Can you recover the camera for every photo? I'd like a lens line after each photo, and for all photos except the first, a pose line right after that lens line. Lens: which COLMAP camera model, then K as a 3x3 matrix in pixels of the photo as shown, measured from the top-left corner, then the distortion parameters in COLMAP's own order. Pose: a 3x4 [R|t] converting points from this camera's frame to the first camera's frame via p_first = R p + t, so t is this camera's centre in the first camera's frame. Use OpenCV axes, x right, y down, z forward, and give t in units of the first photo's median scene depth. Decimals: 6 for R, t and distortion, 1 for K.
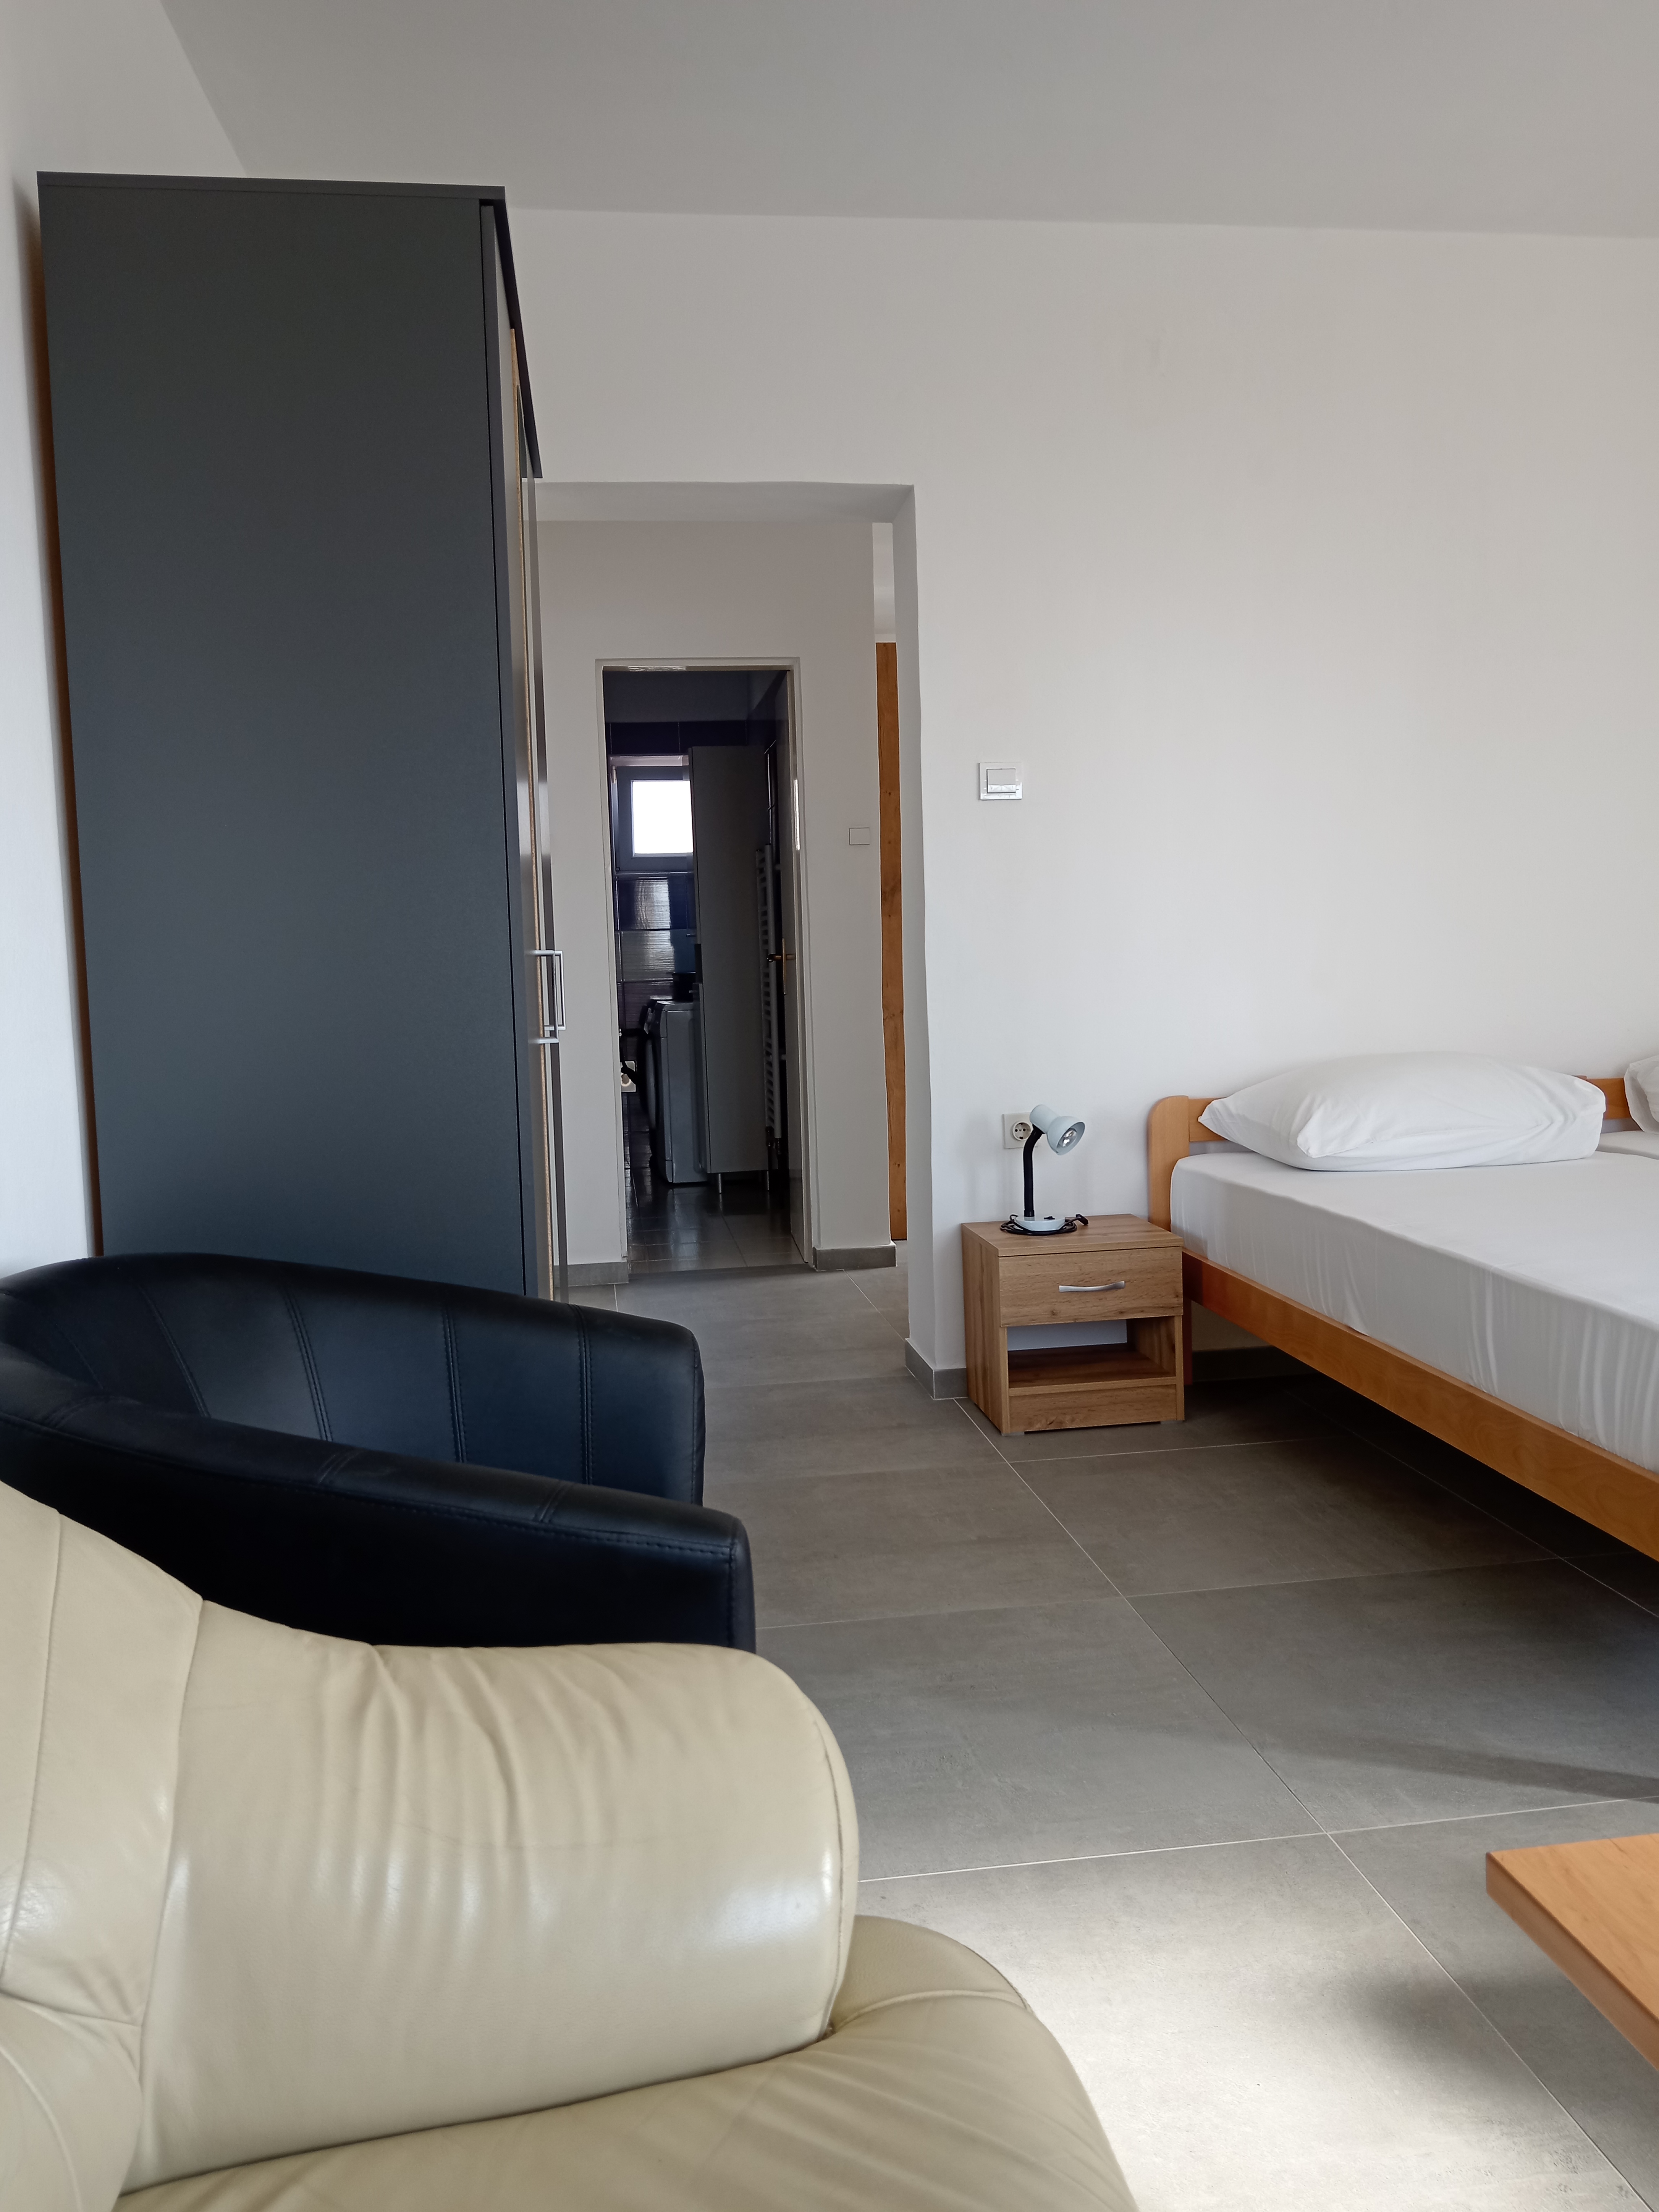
lens RADIAL K [[1714.2, 0, 828.8], [0, 1714.2, 1104.6], [0, 0, 1]] dist [0.014651, -0.019993]
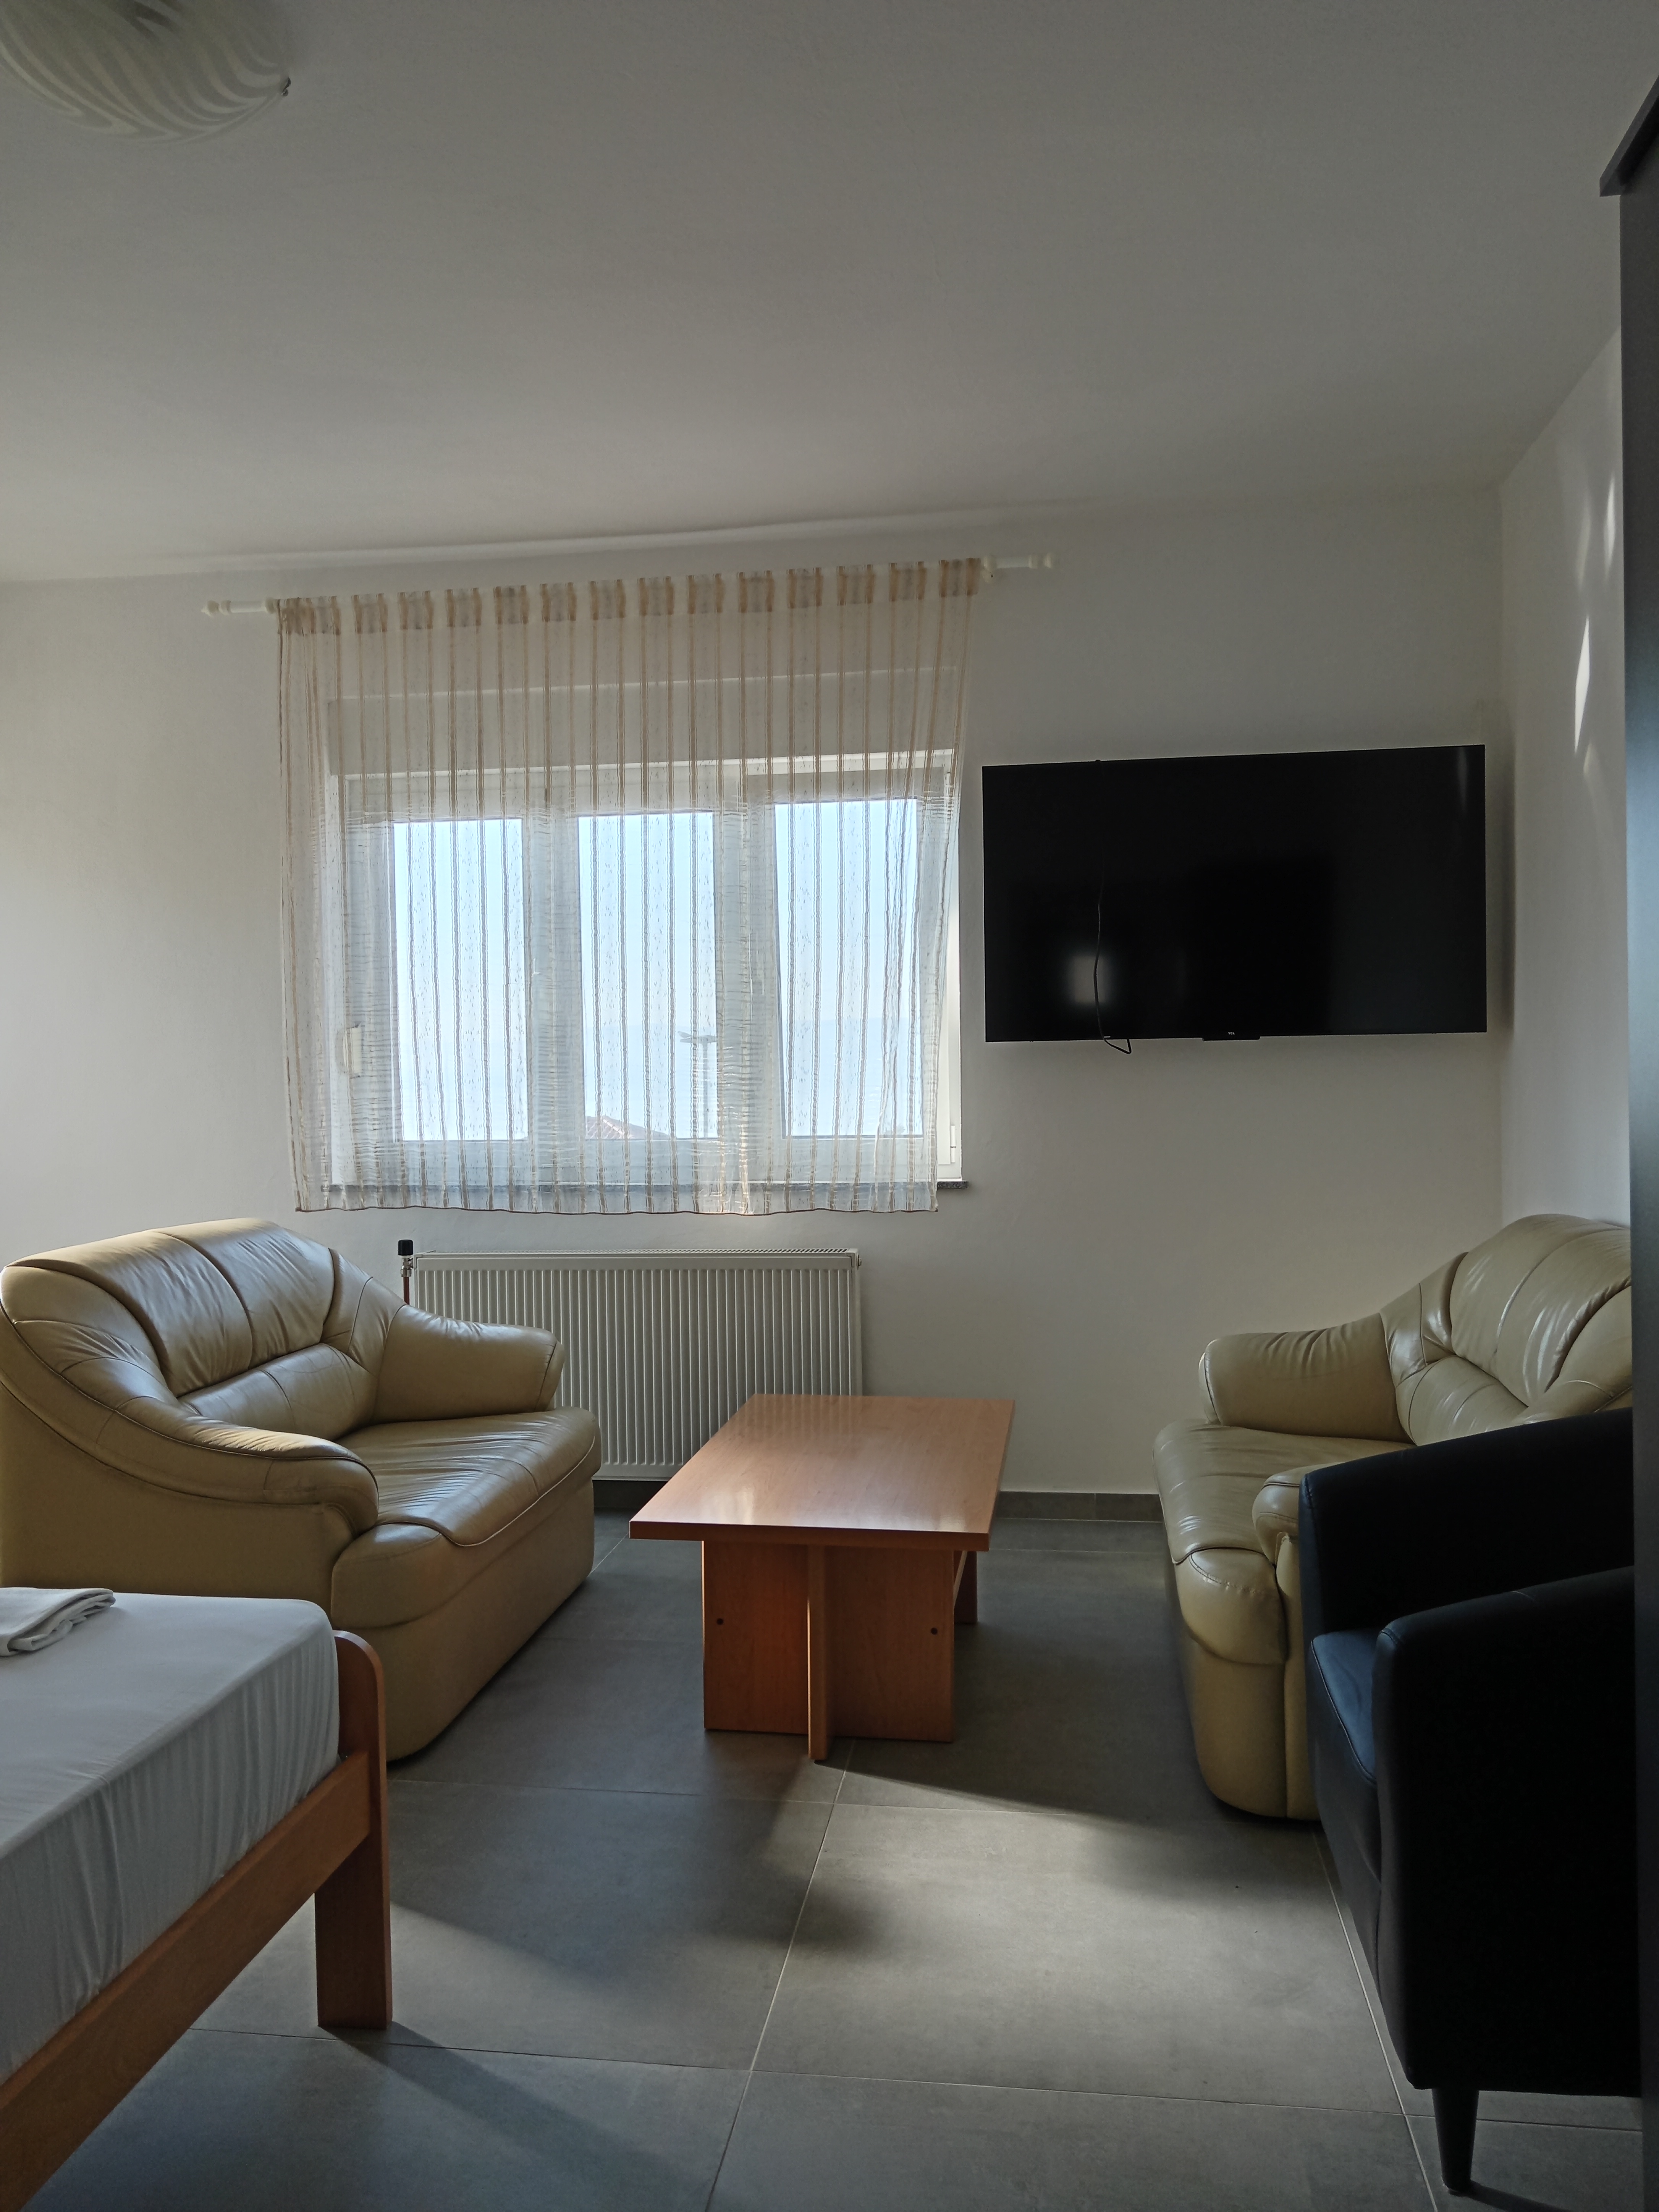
lens RADIAL K [[1714.2, 0, 826.0], [0, 1714.2, 1110.3], [0, 0, 1]] dist [0.014651, -0.019993]
pose [[-0.958354, 0.038218, 0.283013, -0.067754], [0.069100, 0.992590, 0.099953, -0.257830], [-0.277096, 0.115347, -0.953894, 2.023814]]
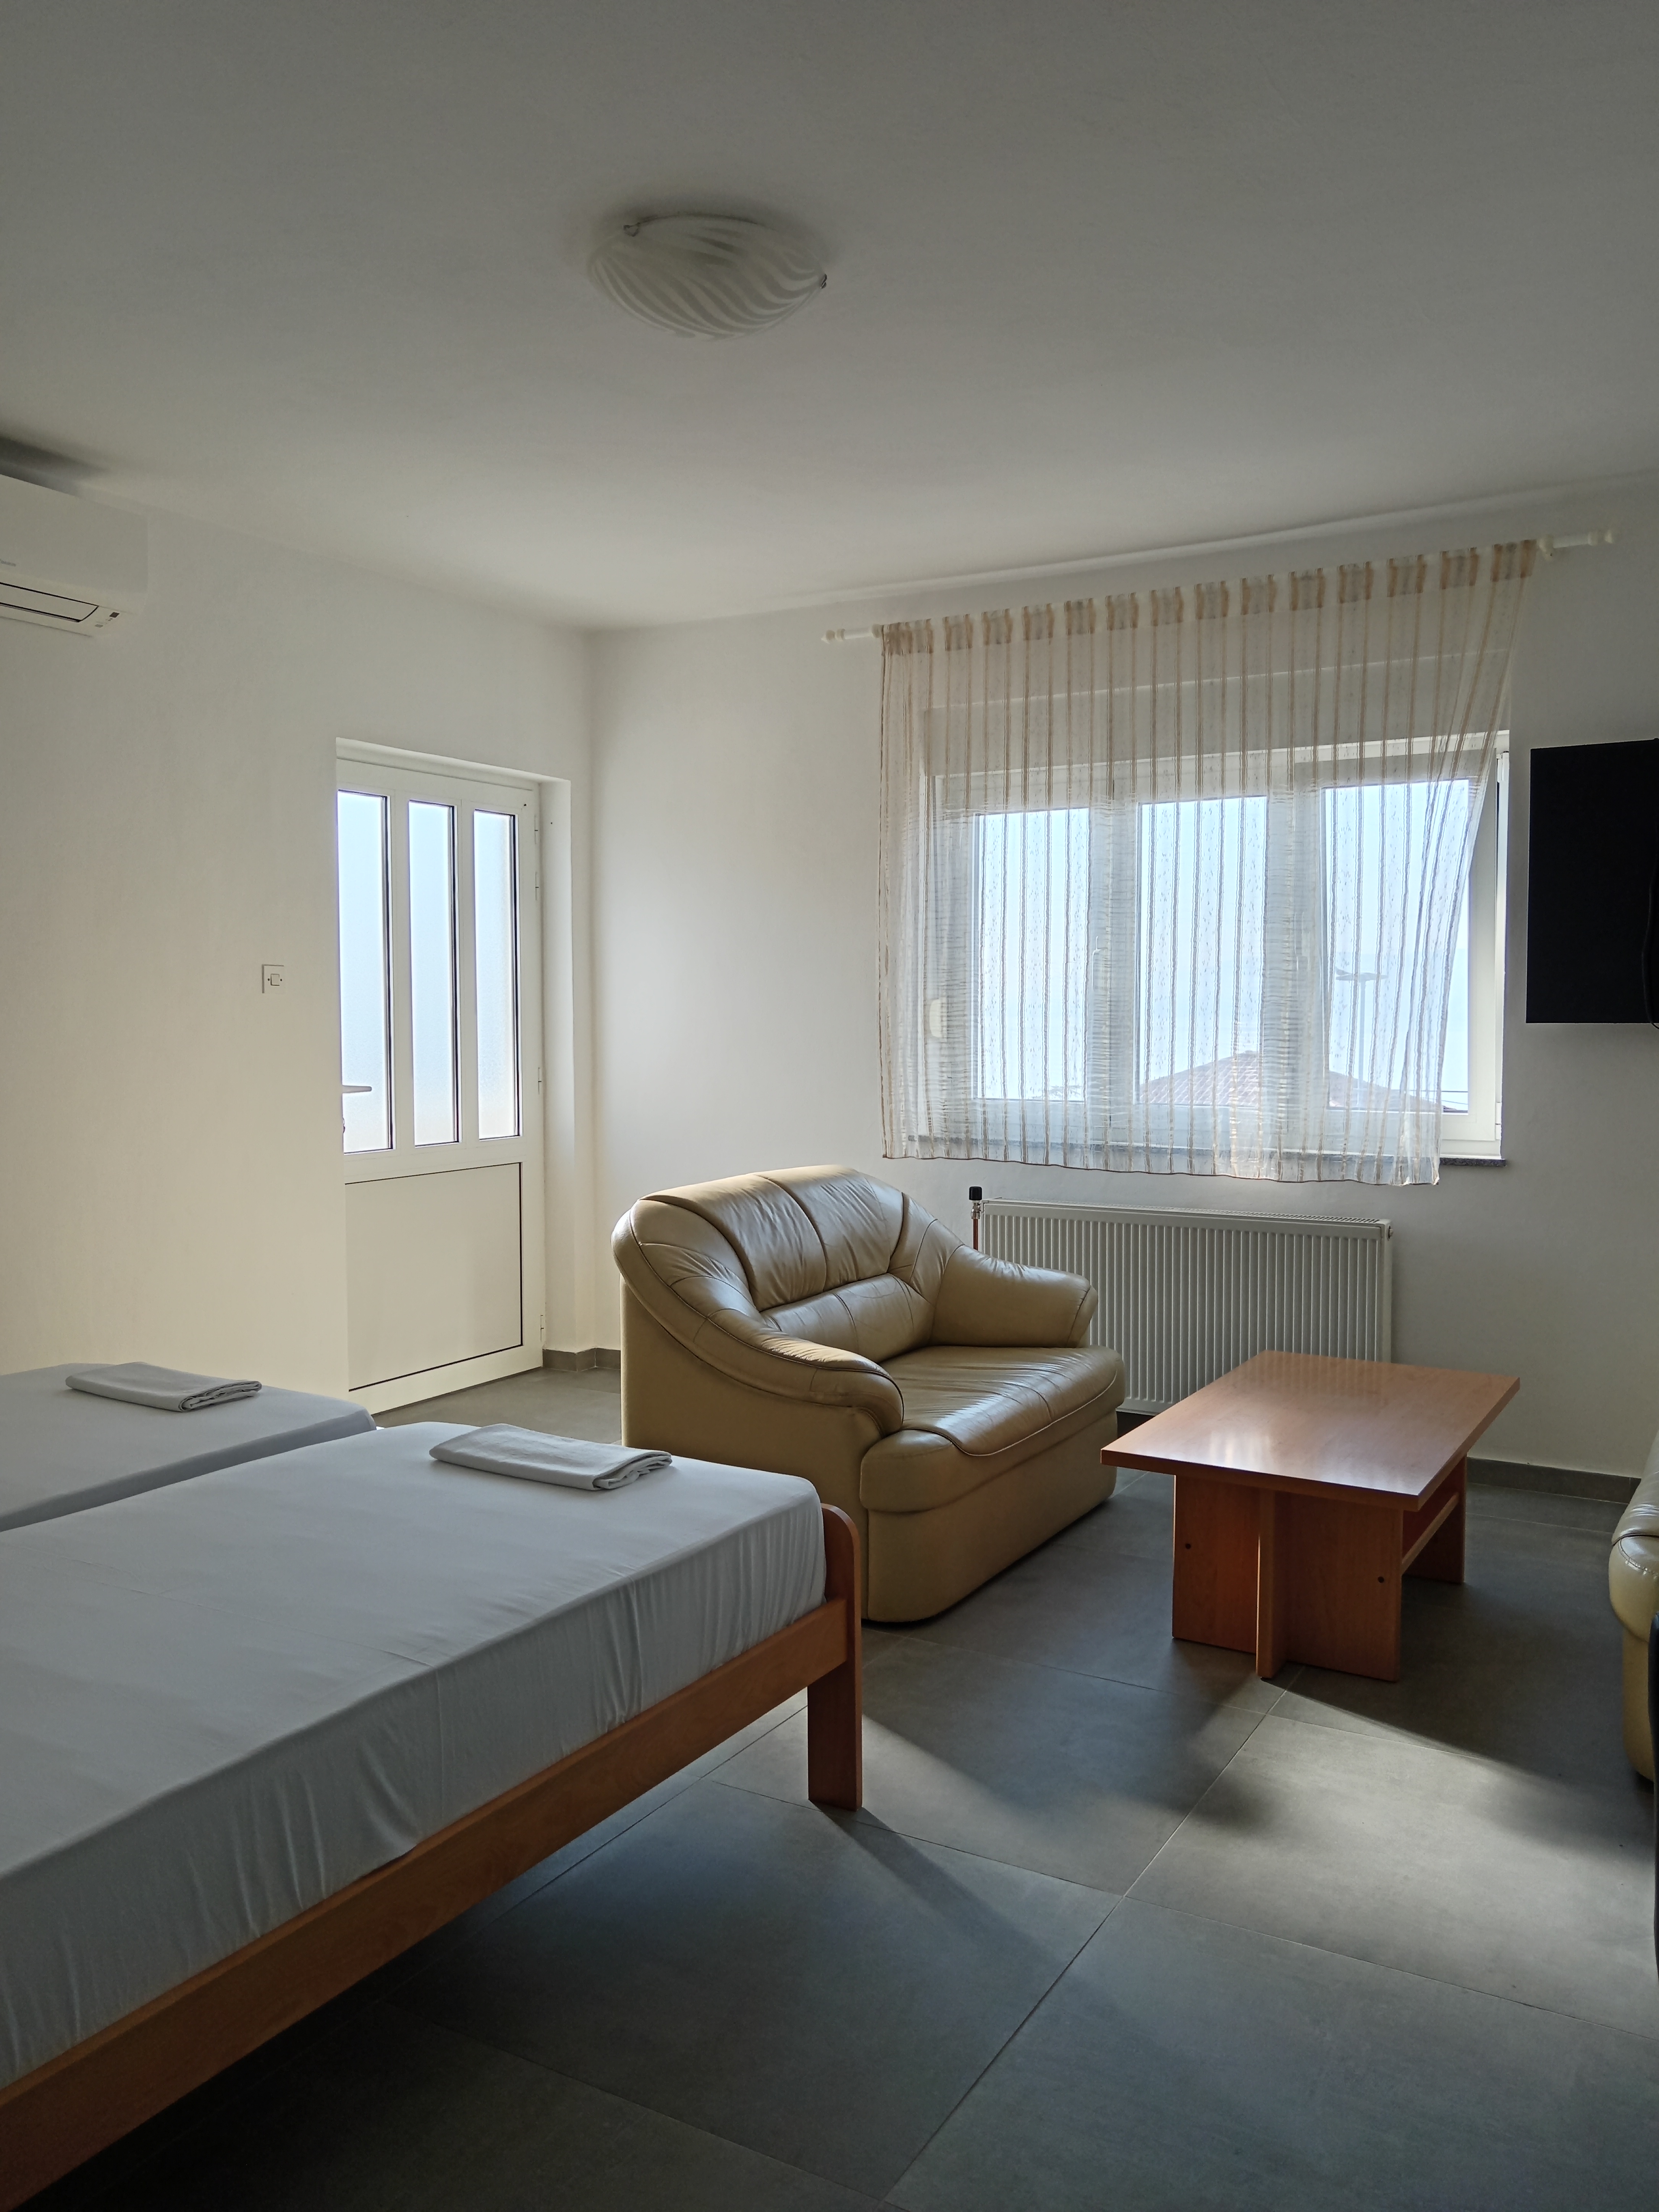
lens RADIAL K [[1714.2, 0, 824.3], [0, 1714.2, 1114.2], [0, 0, 1]] dist [0.014651, -0.019993]
pose [[-0.781701, -0.006780, 0.623616, -0.340746], [0.081759, 0.990197, 0.113250, -0.324606], [-0.618271, 0.139514, -0.773484, 2.166235]]
